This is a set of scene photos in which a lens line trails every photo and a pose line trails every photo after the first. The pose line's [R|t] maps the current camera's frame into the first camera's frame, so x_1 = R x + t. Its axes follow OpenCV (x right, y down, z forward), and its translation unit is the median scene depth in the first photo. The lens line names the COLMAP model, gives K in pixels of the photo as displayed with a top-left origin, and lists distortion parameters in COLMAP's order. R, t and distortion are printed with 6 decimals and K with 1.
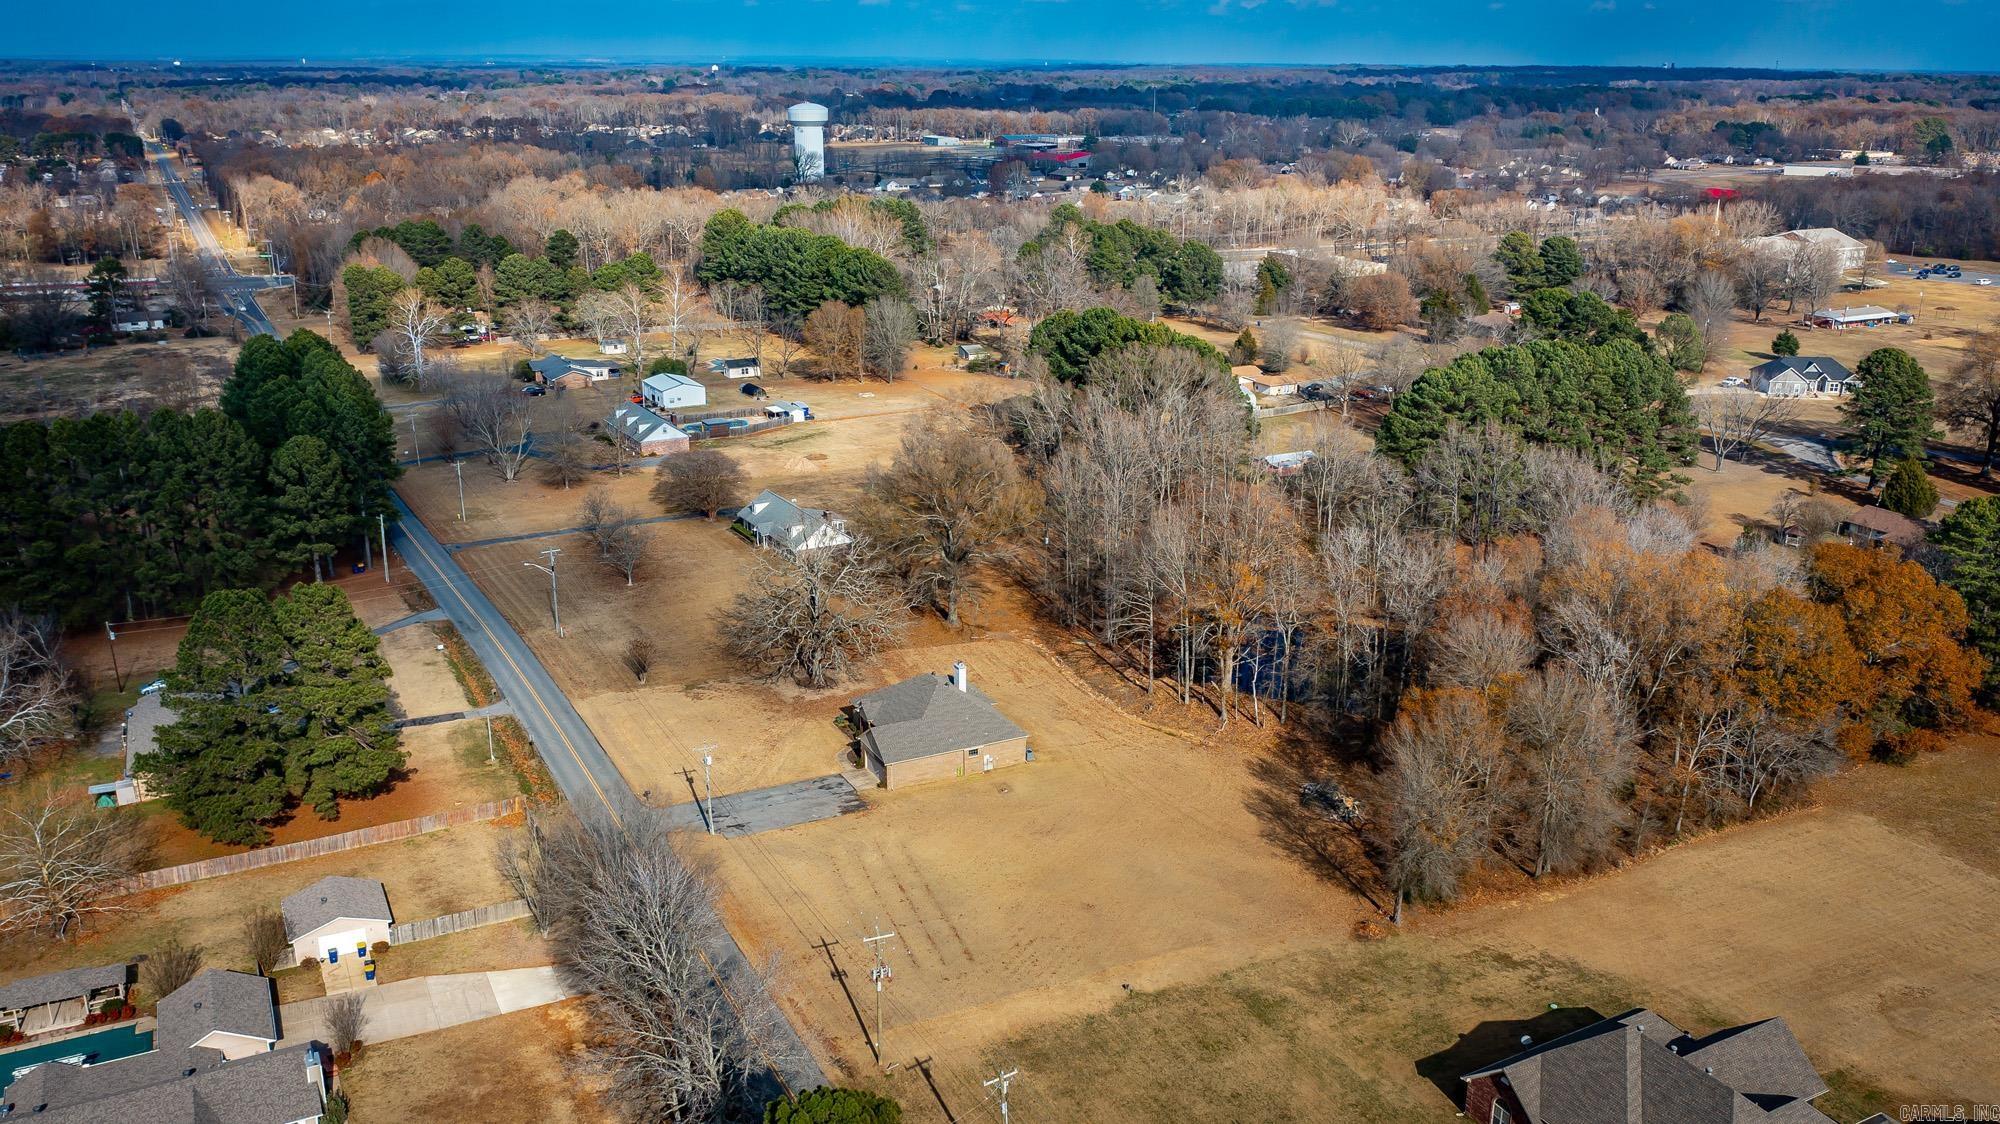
lens RADIAL K [[1598.6, 0, 1002.3], [0, 1598.6, 576.3], [0, 0, 1]] dist [-0.008148, -0.005699]
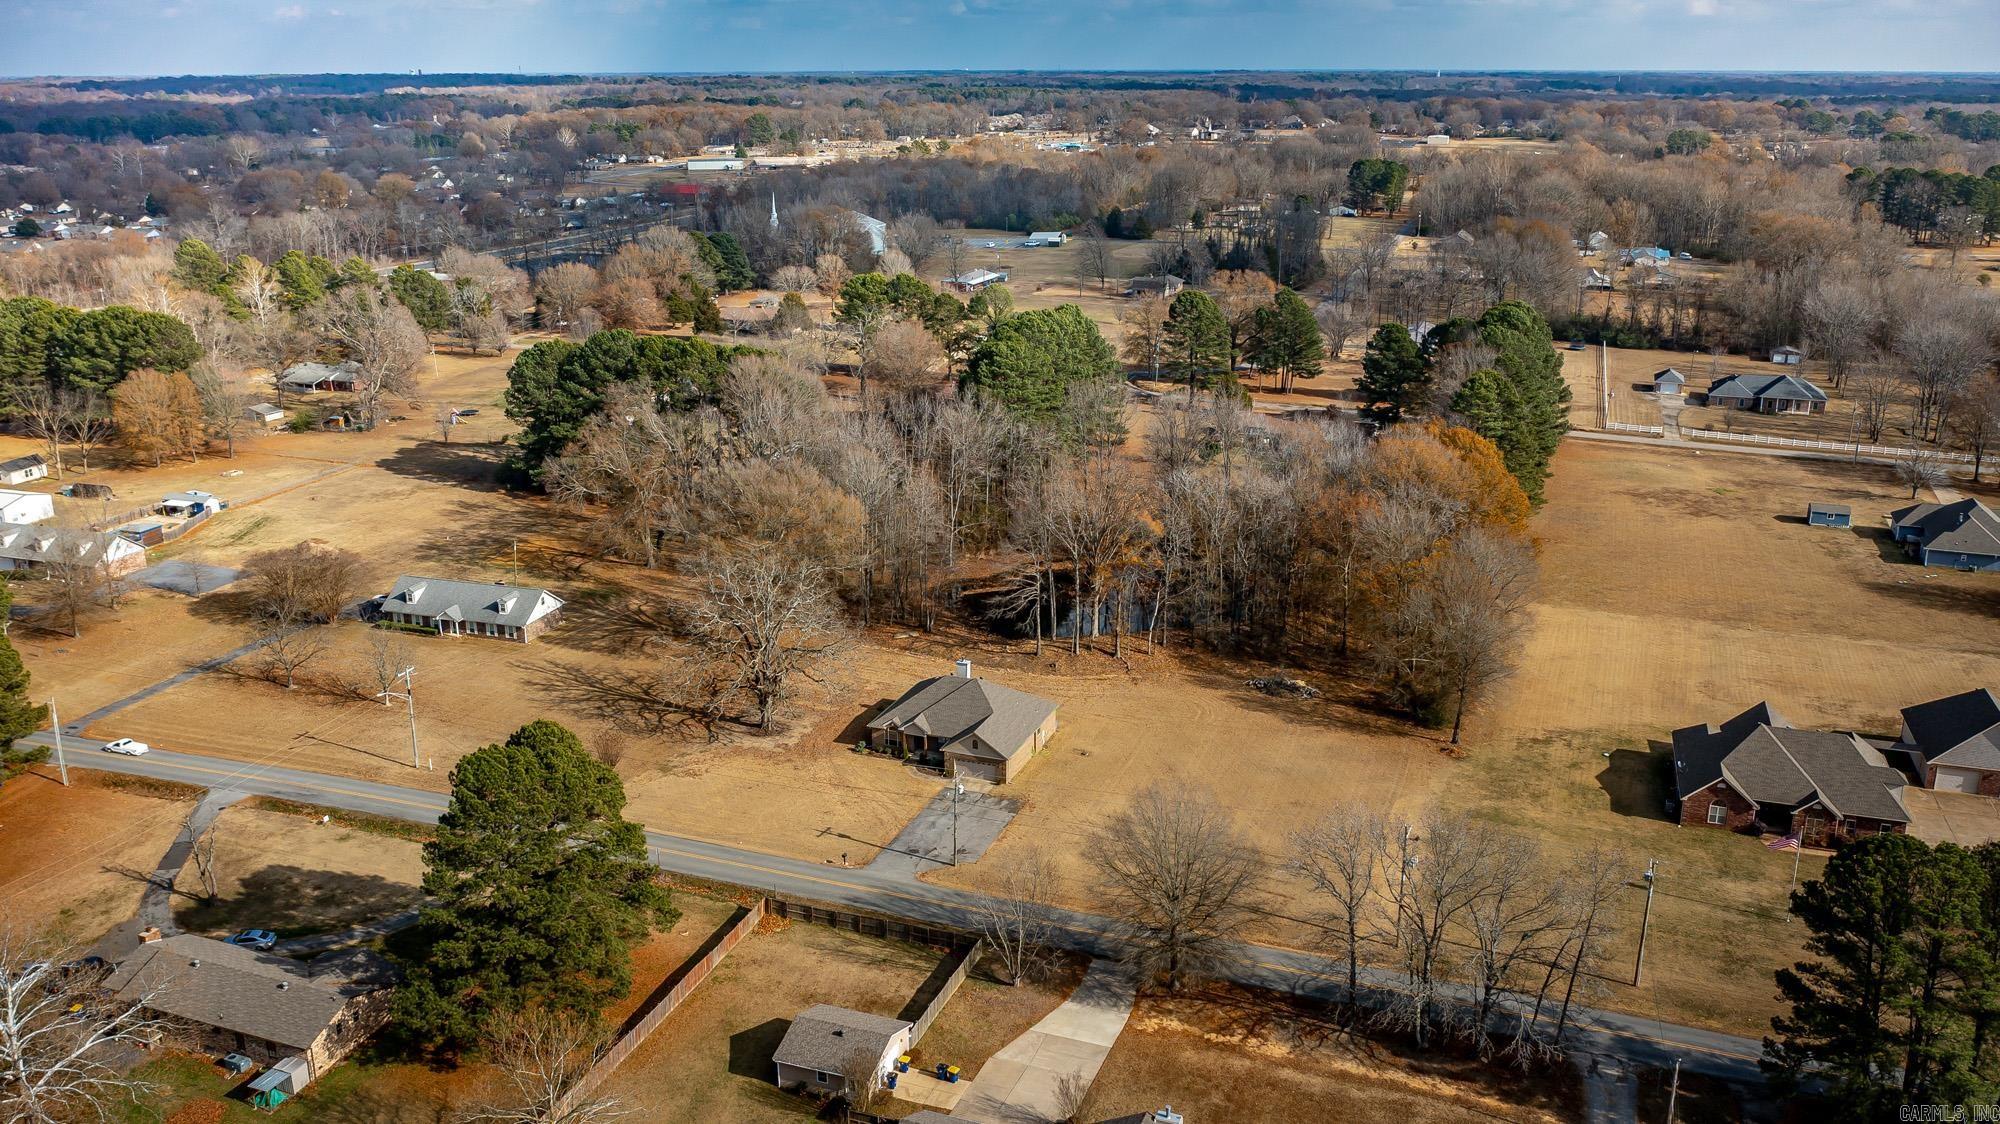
lens RADIAL K [[1631.5, 0, 1000.0], [0, 1631.5, 562.0], [0, 0, 1]] dist [-0.012433, 0.001550]
pose [[0.744375, -0.200919, 0.636818, -0.710866], [0.212145, 0.975409, 0.059771, -0.068929], [-0.633167, 0.090606, 0.768694, 0.185139]]
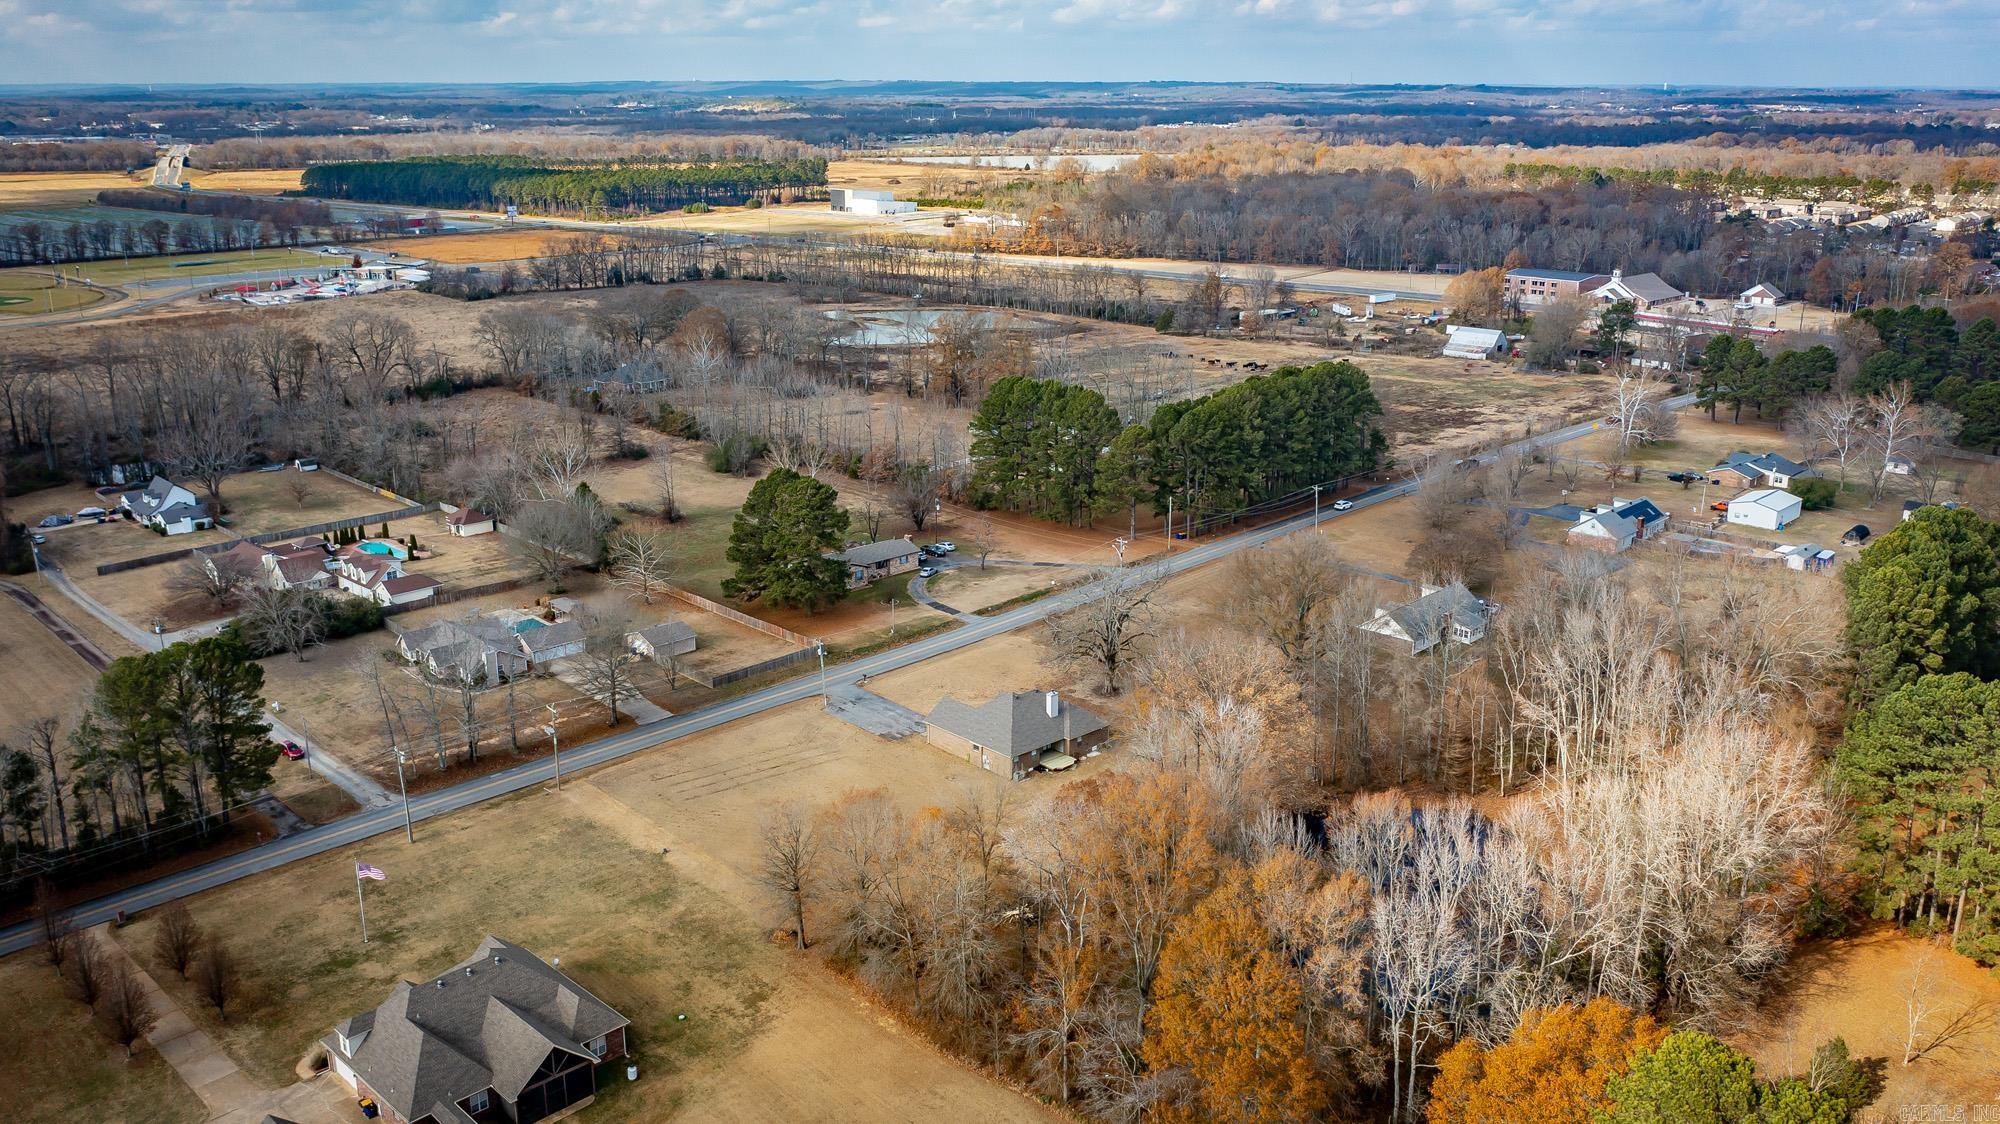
lens RADIAL K [[1598.6, 0, 1002.3], [0, 1598.6, 576.3], [0, 0, 1]] dist [-0.008148, -0.005699]
pose [[0.282077, 0.275450, -0.919000, 1.087645], [-0.301613, 0.934791, 0.187606, -0.249668], [0.910748, 0.224263, 0.346762, 0.576978]]
